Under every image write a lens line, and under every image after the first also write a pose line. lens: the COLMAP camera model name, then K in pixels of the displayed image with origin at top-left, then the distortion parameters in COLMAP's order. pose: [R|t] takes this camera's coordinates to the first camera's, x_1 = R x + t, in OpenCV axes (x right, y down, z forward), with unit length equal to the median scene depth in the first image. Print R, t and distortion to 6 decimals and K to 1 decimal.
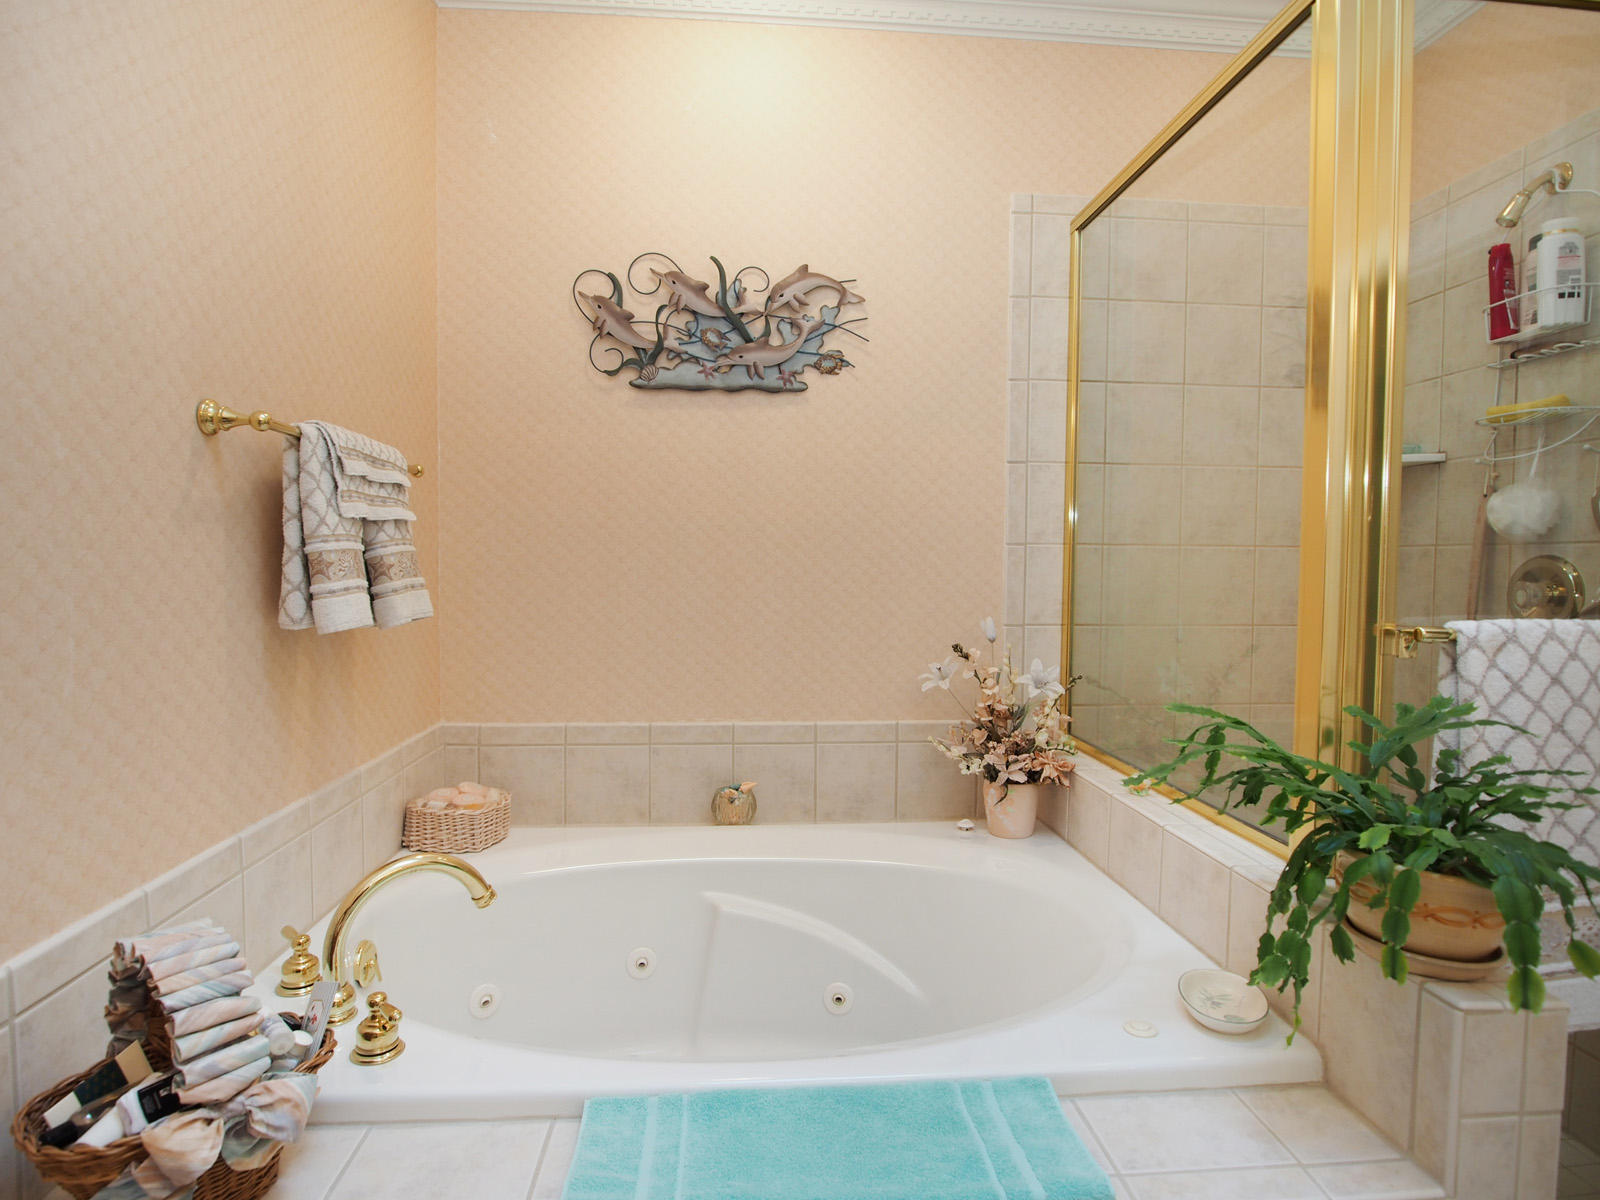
lens RADIAL K [[863.0, 0, 798.6], [0, 863.0, 597.3], [0, 0, 1]] dist [-0.012435, -0.004848]
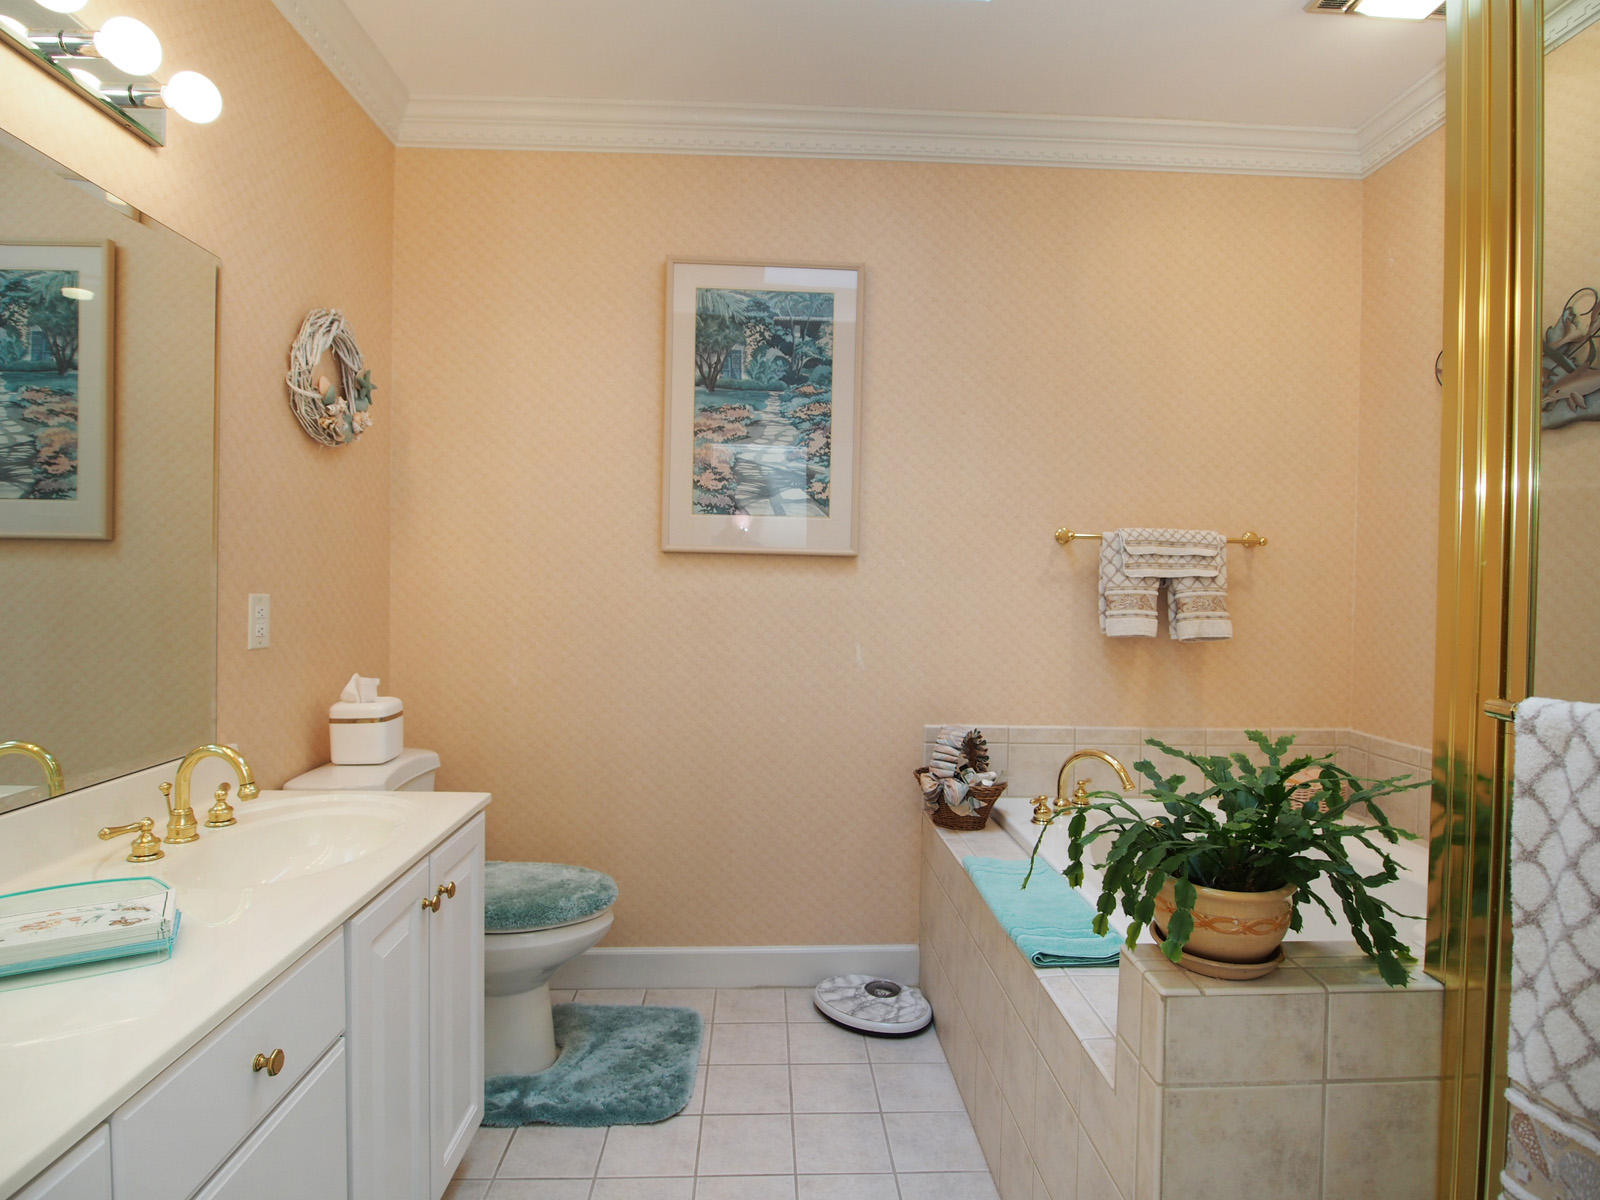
lens RADIAL K [[863.0, 0, 798.6], [0, 863.0, 597.3], [0, 0, 1]] dist [-0.012435, -0.004848]
pose [[-0.030807, 0.009512, -0.999480, 1.537328], [-0.053895, 0.998484, 0.011164, -0.033443], [0.998071, 0.054211, -0.030248, 0.360931]]
